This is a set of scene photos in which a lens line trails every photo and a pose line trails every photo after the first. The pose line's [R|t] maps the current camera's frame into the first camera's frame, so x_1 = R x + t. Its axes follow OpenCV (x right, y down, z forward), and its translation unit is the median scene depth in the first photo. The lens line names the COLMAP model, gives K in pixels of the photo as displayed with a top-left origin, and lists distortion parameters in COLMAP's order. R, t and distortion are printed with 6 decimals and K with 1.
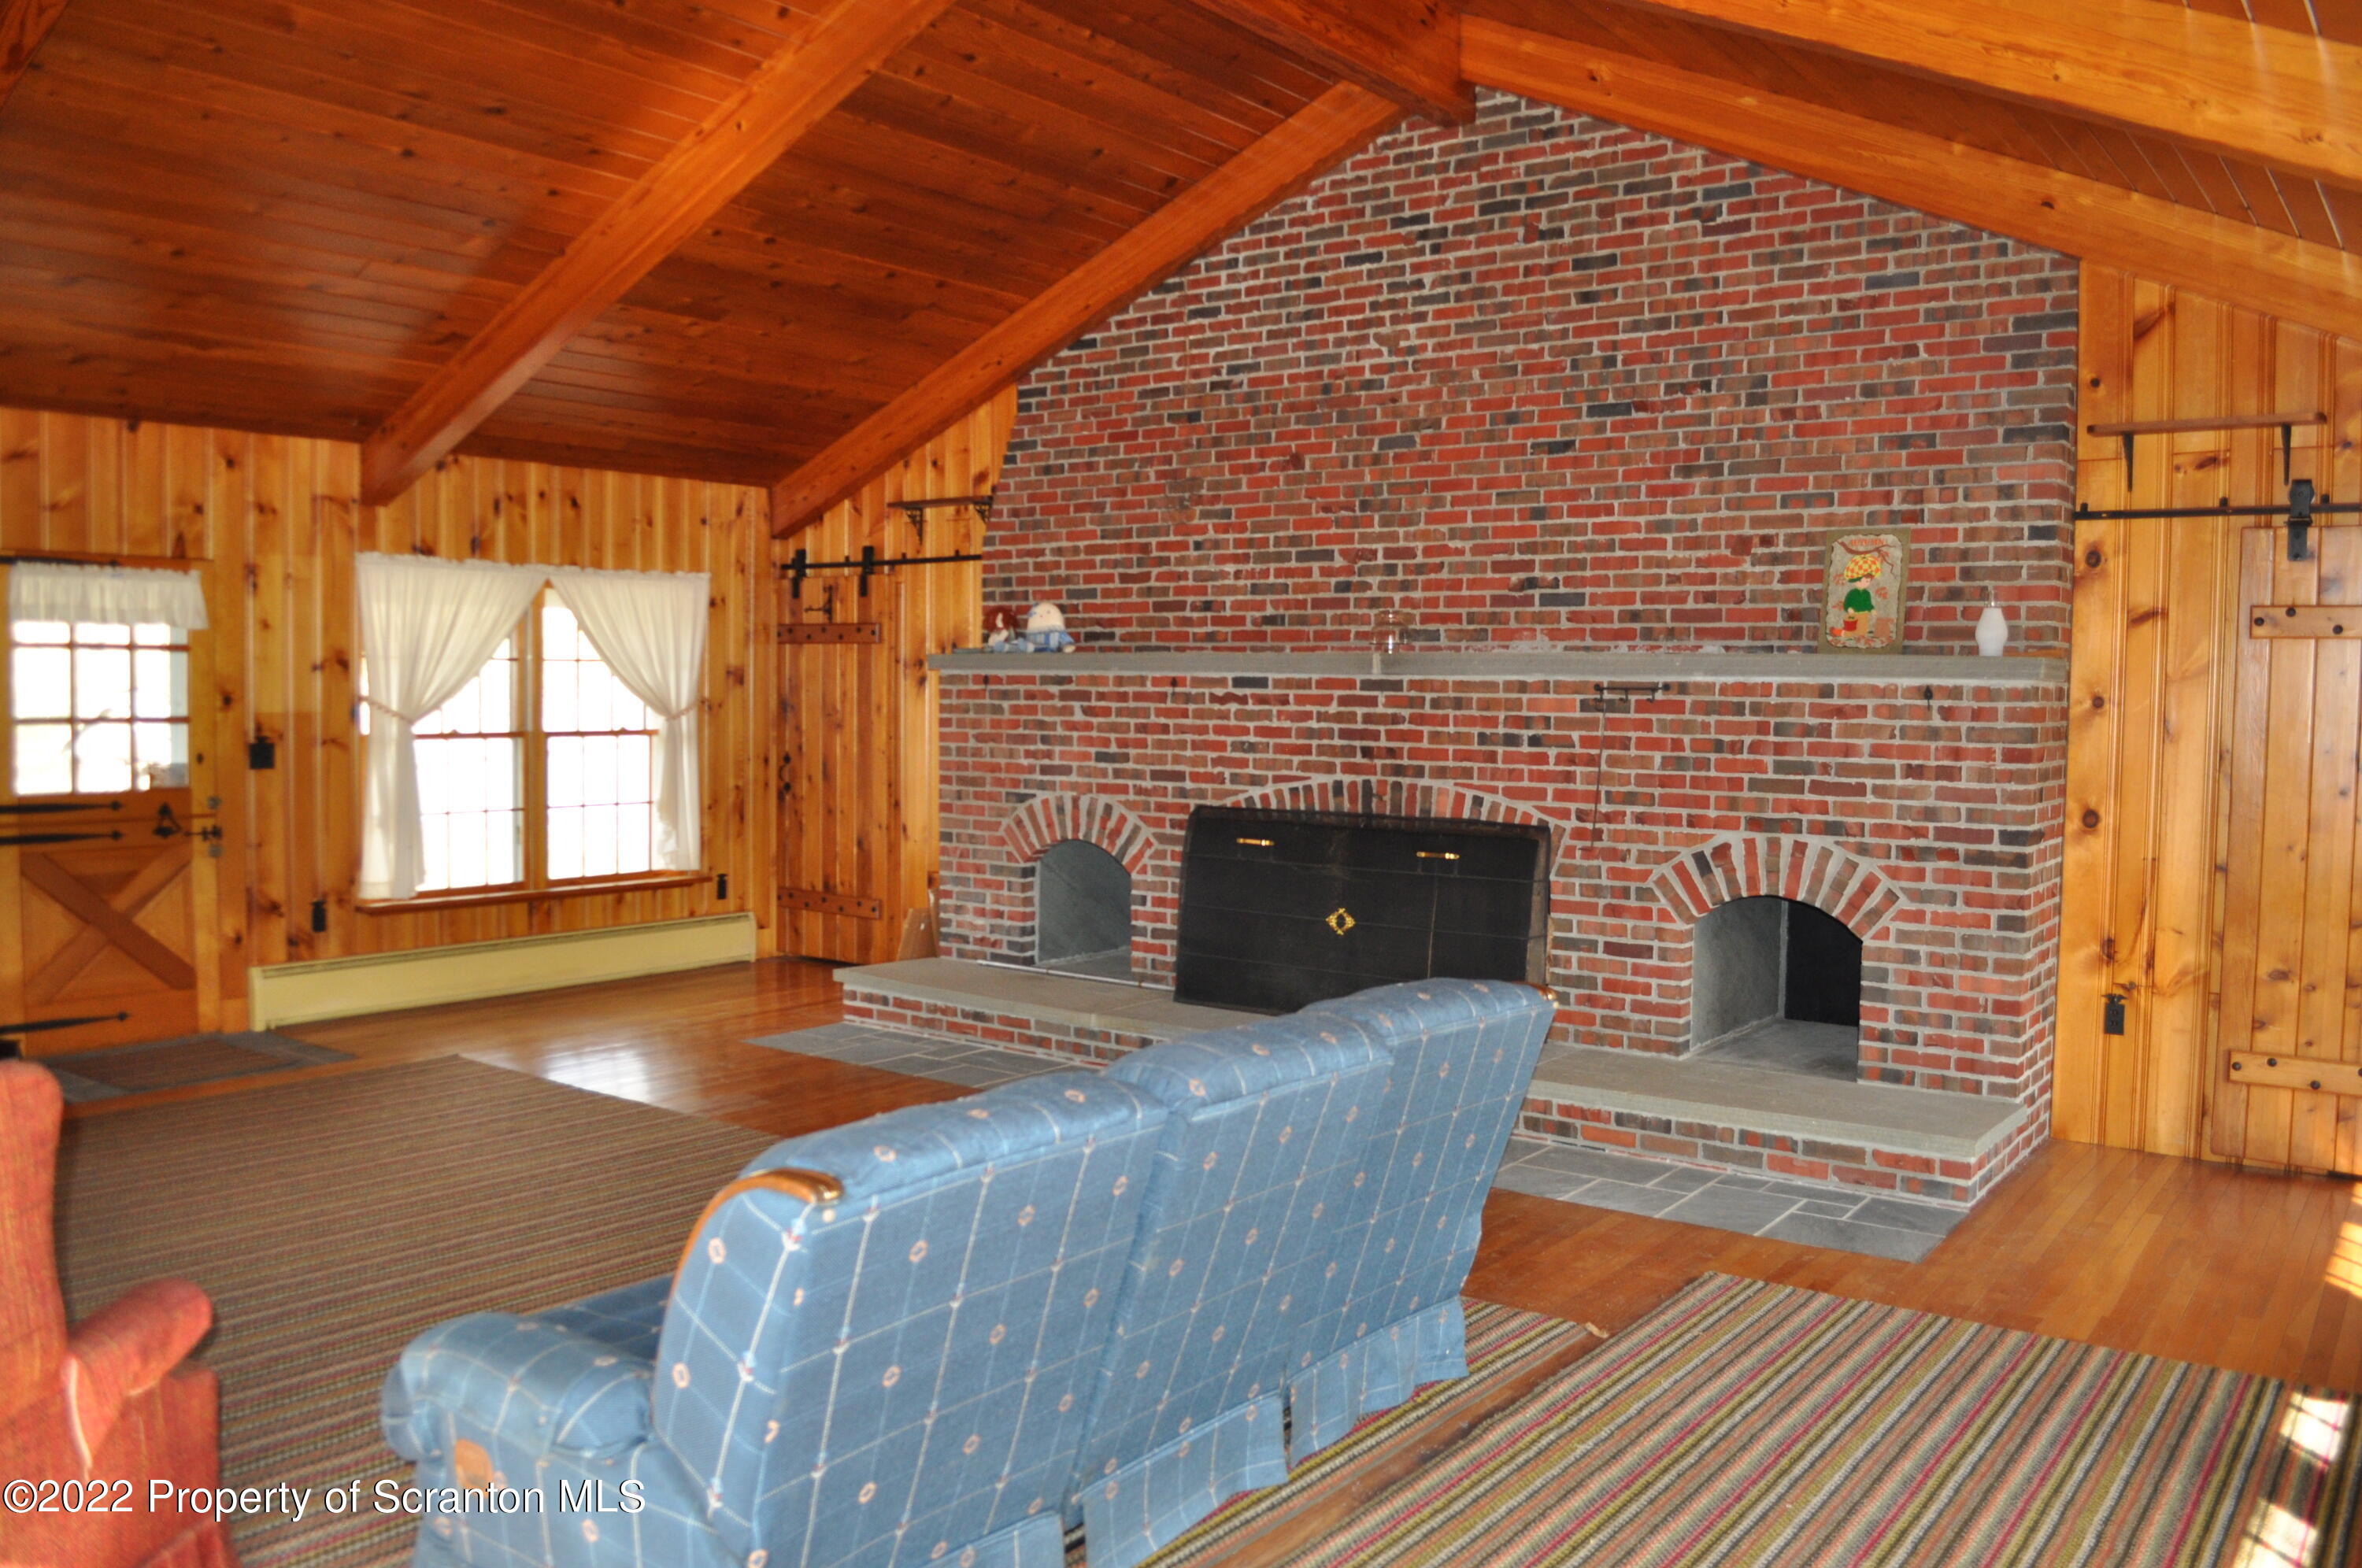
lens RADIAL K [[1850.6, 0, 1172.5], [0, 1850.6, 782.7], [0, 0, 1]] dist [-0.083763, 0.010309]
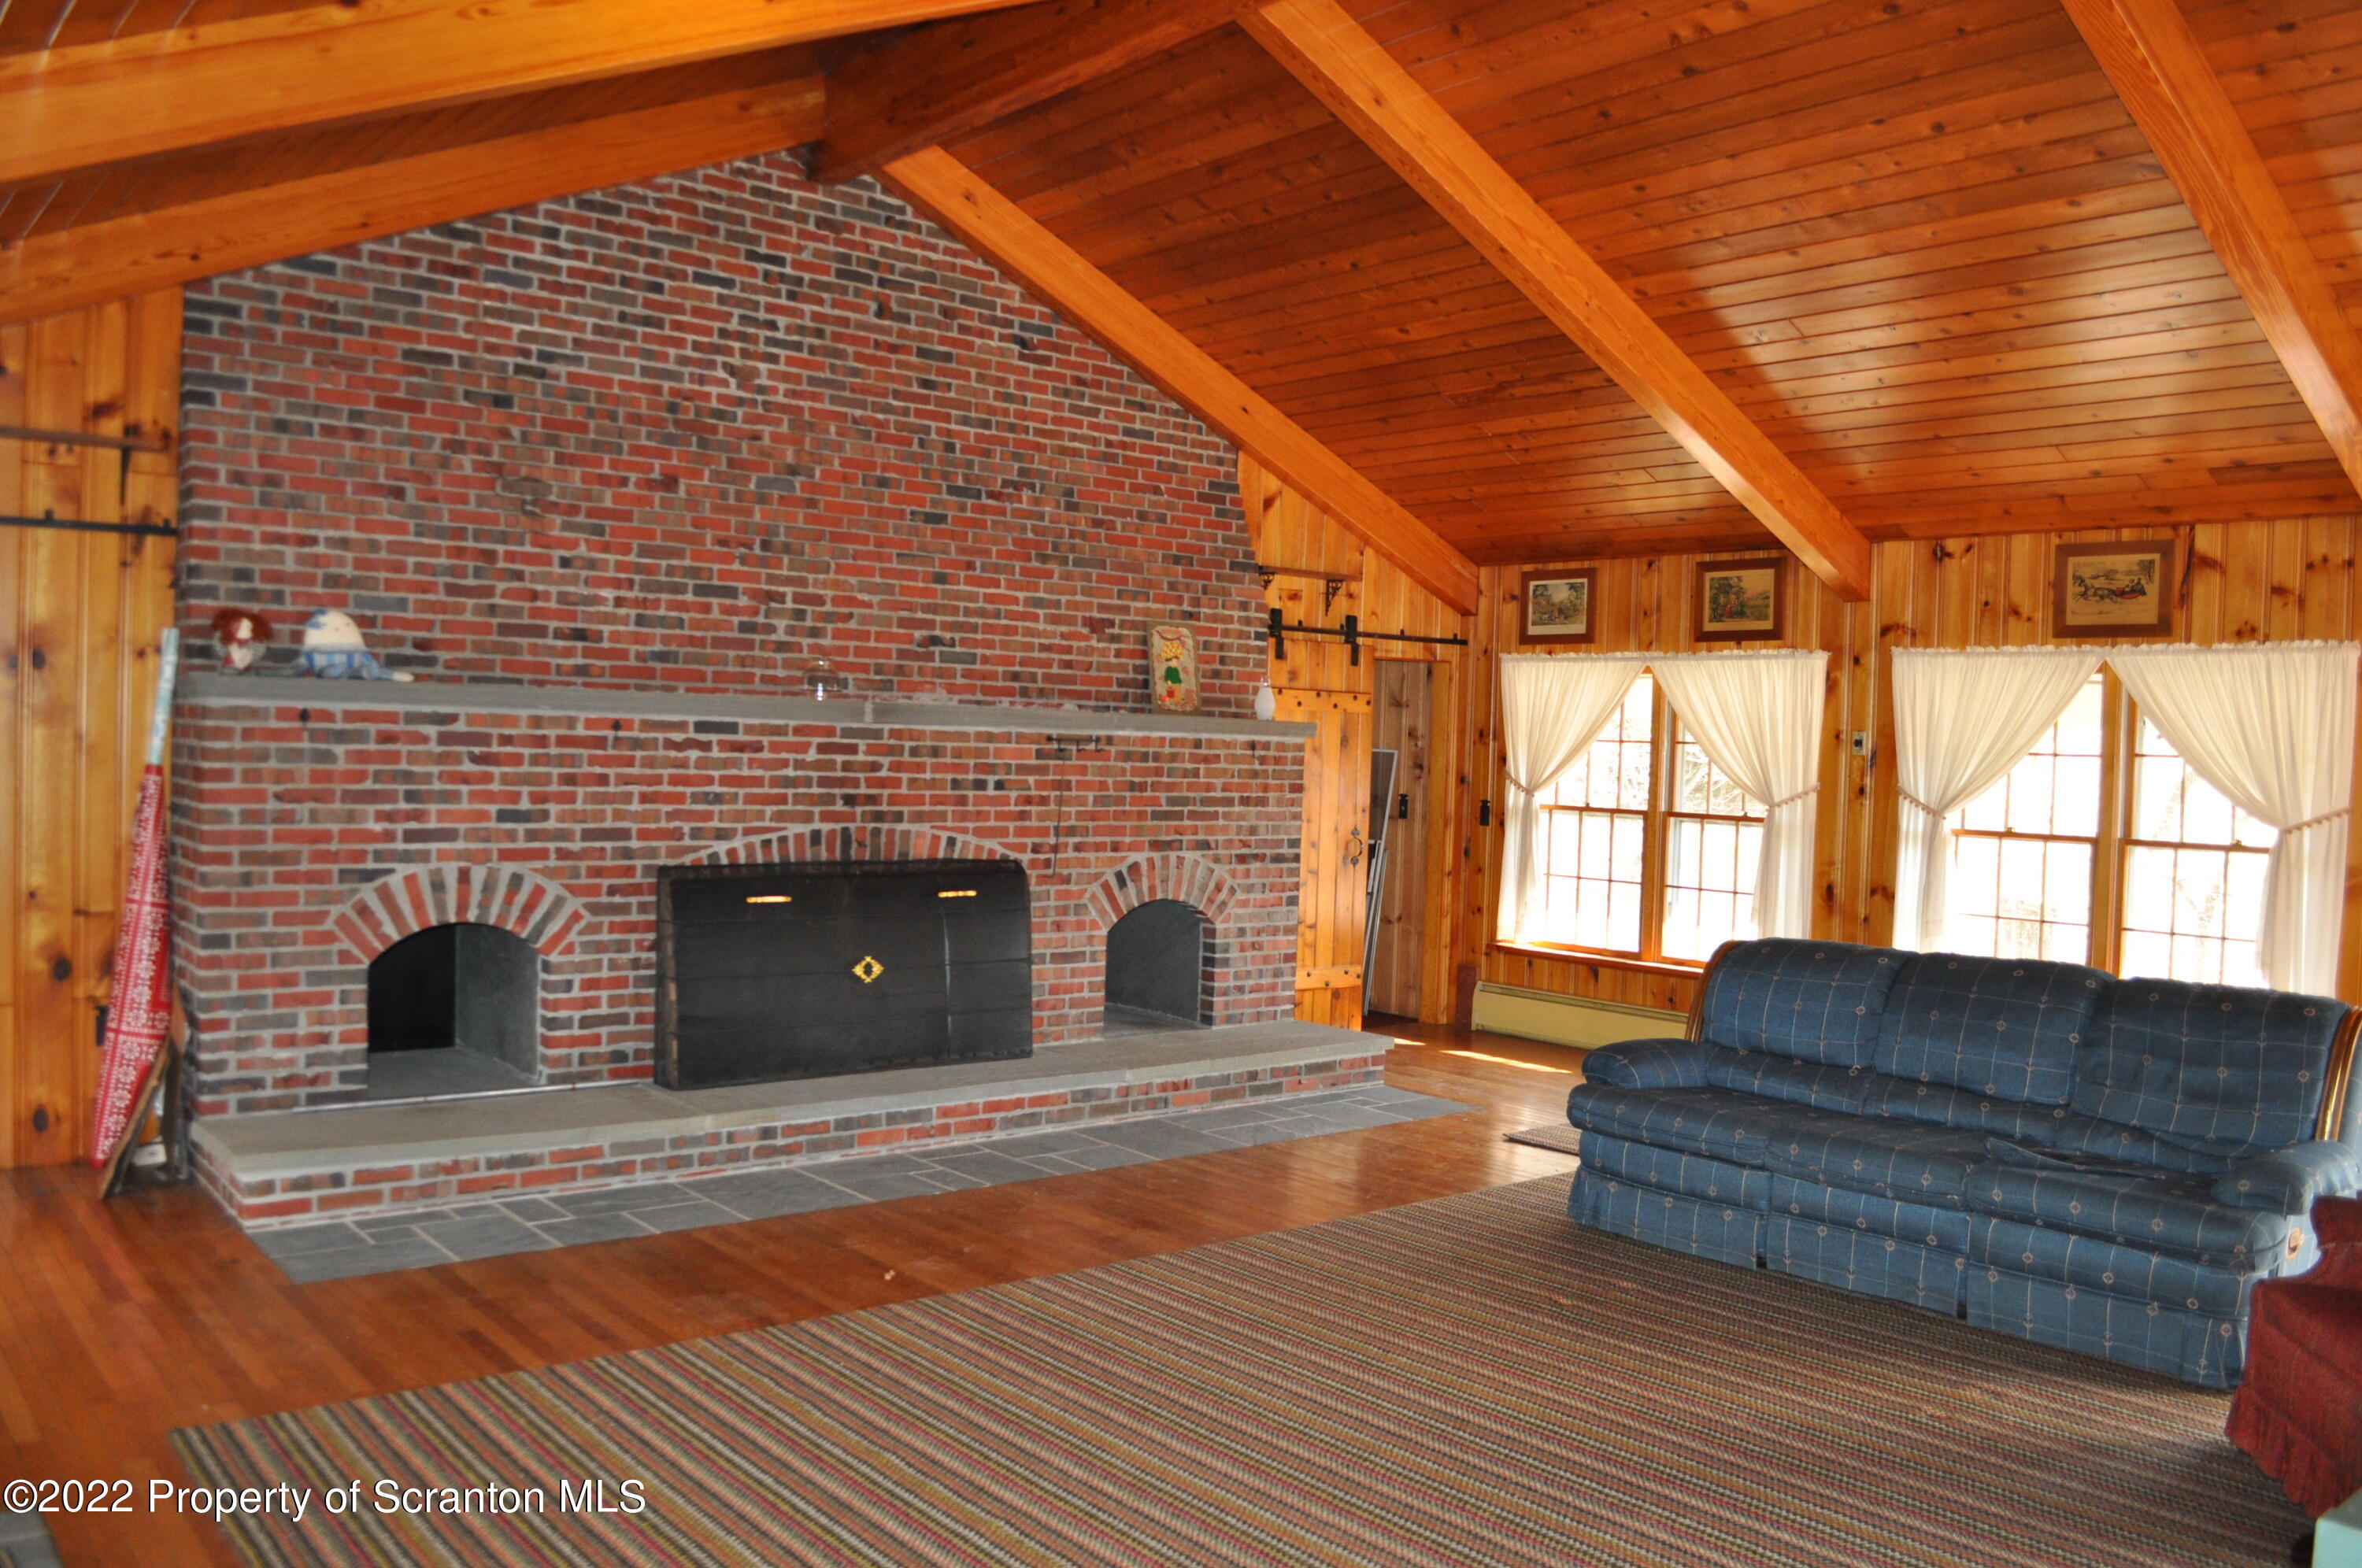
lens RADIAL K [[1850.6, 0, 1172.5], [0, 1850.6, 782.7], [0, 0, 1]] dist [-0.083763, 0.010309]
pose [[0.230089, -0.025711, 0.972830, -0.822217], [0.022541, 0.999524, 0.021085, -0.042579], [-0.972909, 0.017077, 0.230559, 0.592790]]
